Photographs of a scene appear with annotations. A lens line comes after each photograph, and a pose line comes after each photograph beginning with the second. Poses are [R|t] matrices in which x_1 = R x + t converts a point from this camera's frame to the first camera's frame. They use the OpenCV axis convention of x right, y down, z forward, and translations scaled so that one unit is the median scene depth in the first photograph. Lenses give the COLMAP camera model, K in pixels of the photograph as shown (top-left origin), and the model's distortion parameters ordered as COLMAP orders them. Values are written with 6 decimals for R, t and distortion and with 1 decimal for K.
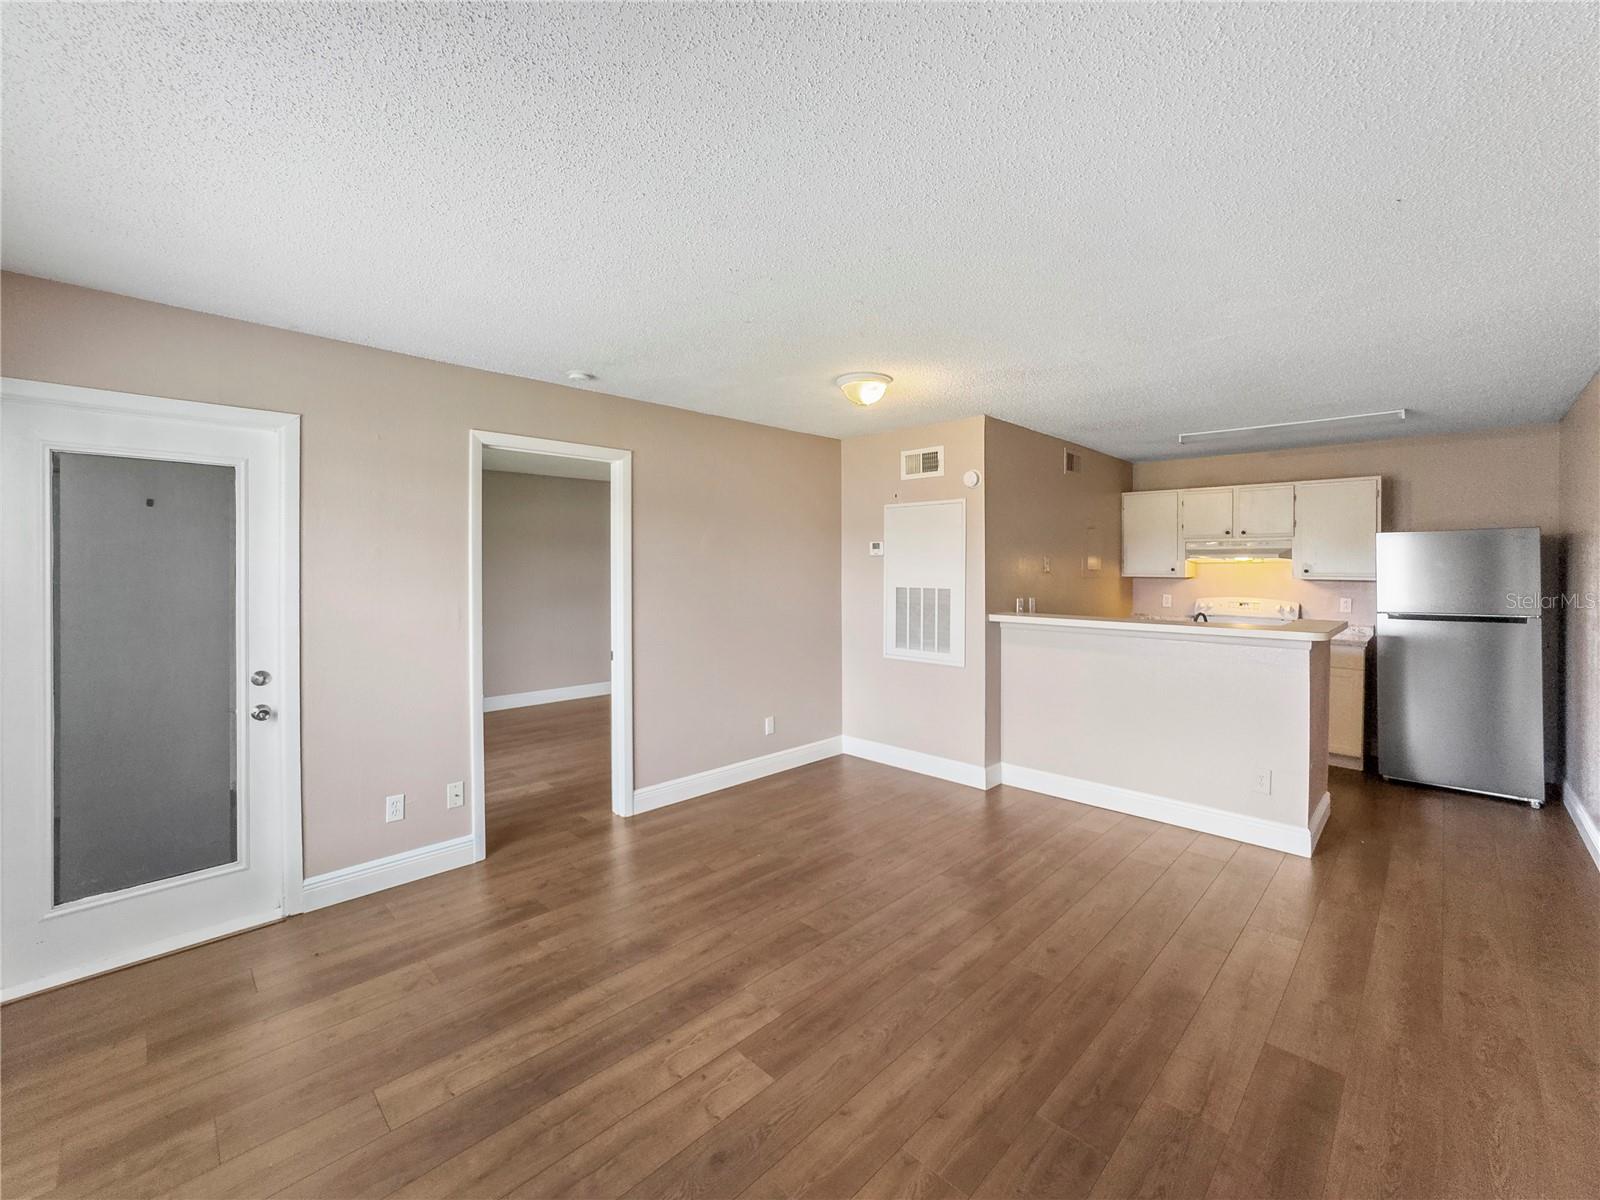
lens RADIAL K [[662.4, 0, 811.1], [0, 662.4, 569.3], [0, 0, 1]] dist [-0.036476, 0.013687]
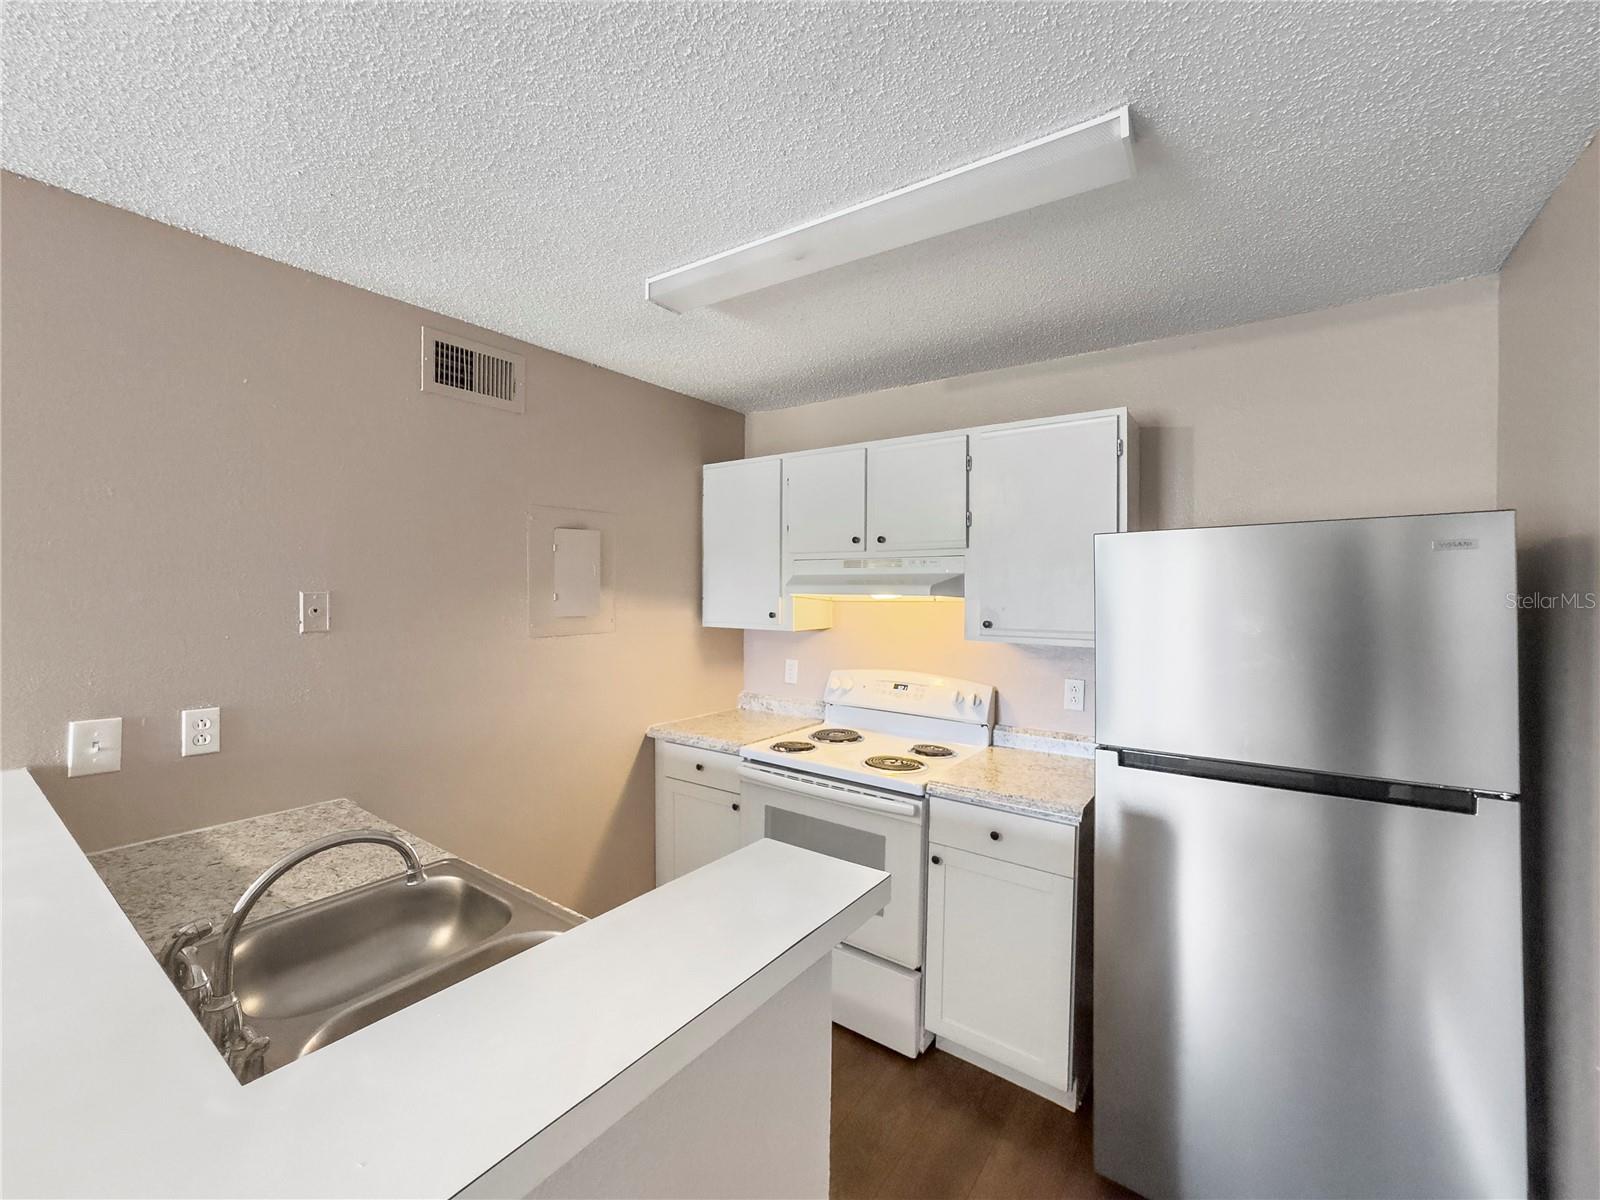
lens RADIAL K [[662.4, 0, 798.5], [0, 662.4, 596.3], [0, 0, 1]] dist [-0.036476, 0.013687]
pose [[0.988745, 0.001791, 0.149603, 0.685367], [-0.002441, 0.999988, 0.004166, -0.022264], [-0.149594, -0.004485, 0.988737, 0.690675]]
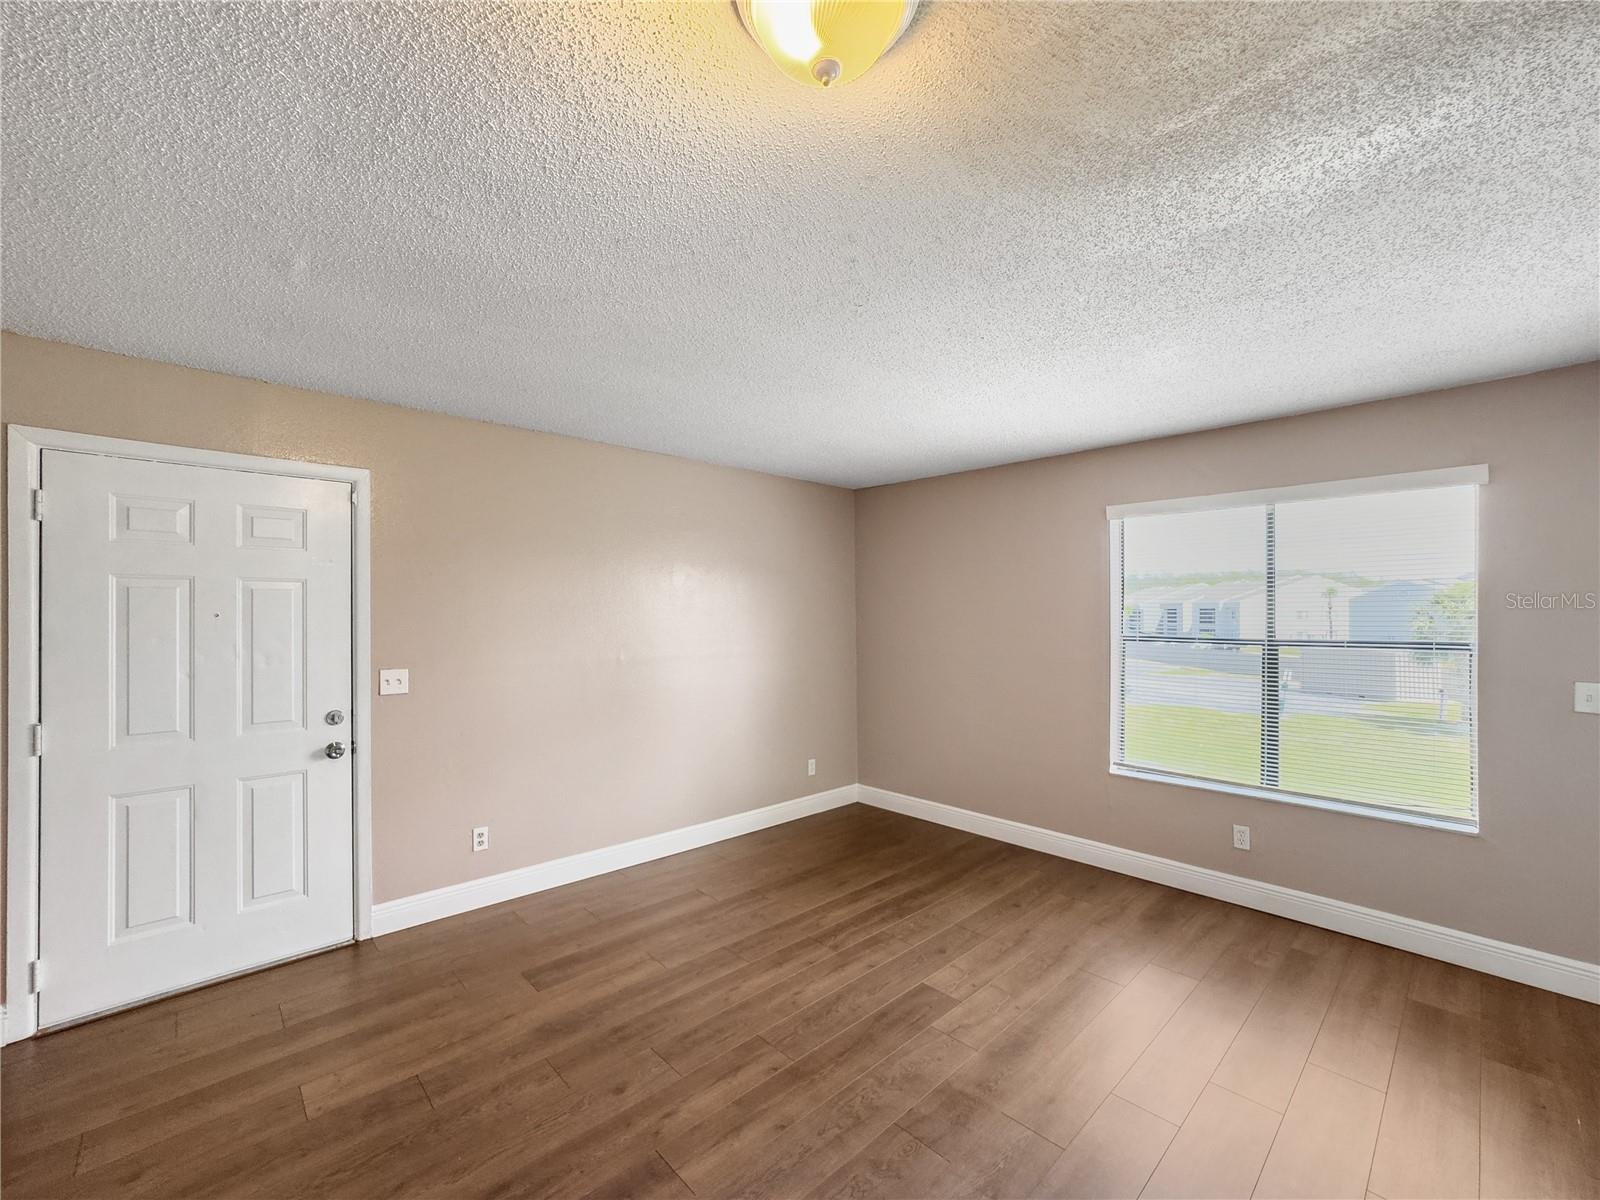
lens RADIAL K [[662.4, 0, 795.8], [0, 662.4, 610.7], [0, 0, 1]] dist [-0.036476, 0.013687]
pose [[-0.999057, -0.001398, 0.043393, 0.068366], [-0.001641, 0.999983, -0.005558, -0.004807], [-0.043385, -0.005624, -0.999043, 1.066881]]
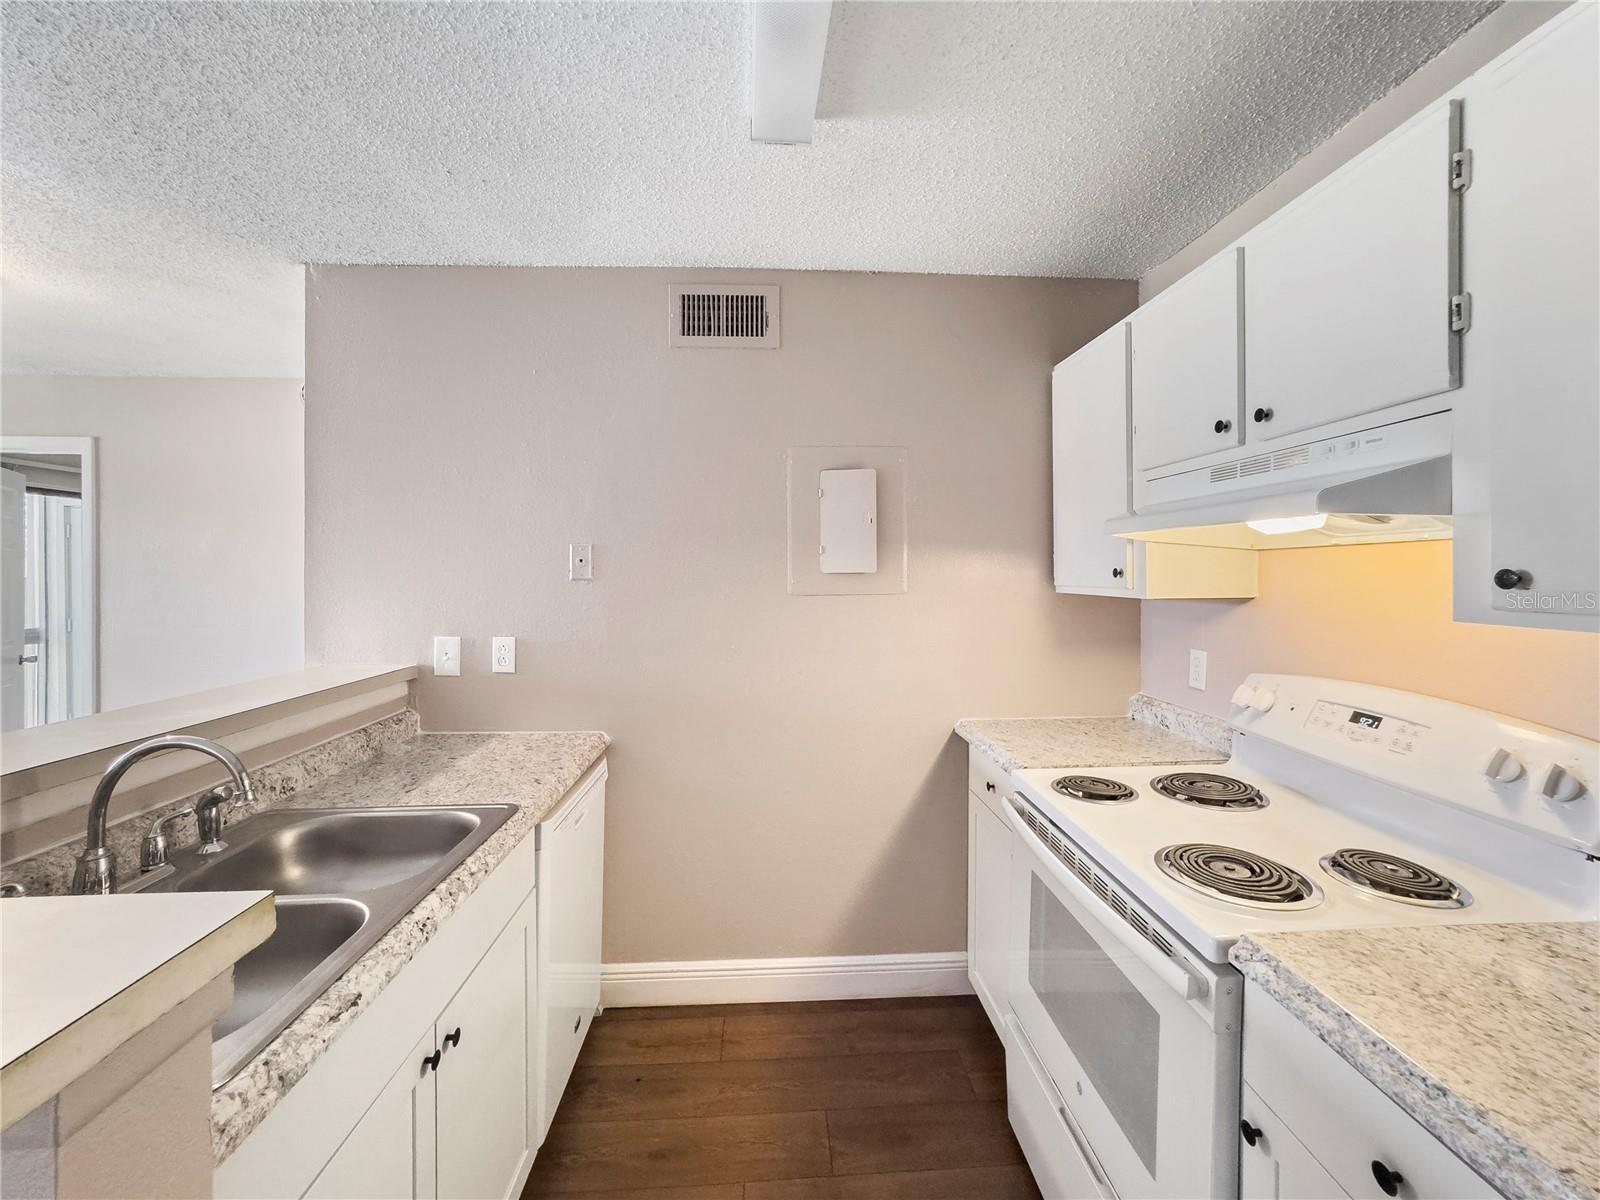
lens RADIAL K [[662.4, 0, 798.8], [0, 662.4, 574.1], [0, 0, 1]] dist [-0.036476, 0.013687]
pose [[0.738066, -0.001467, -0.674727, 0.899149], [-0.000623, 0.999996, -0.002856, 0.002443], [0.674728, 0.002528, 0.738062, 0.919676]]
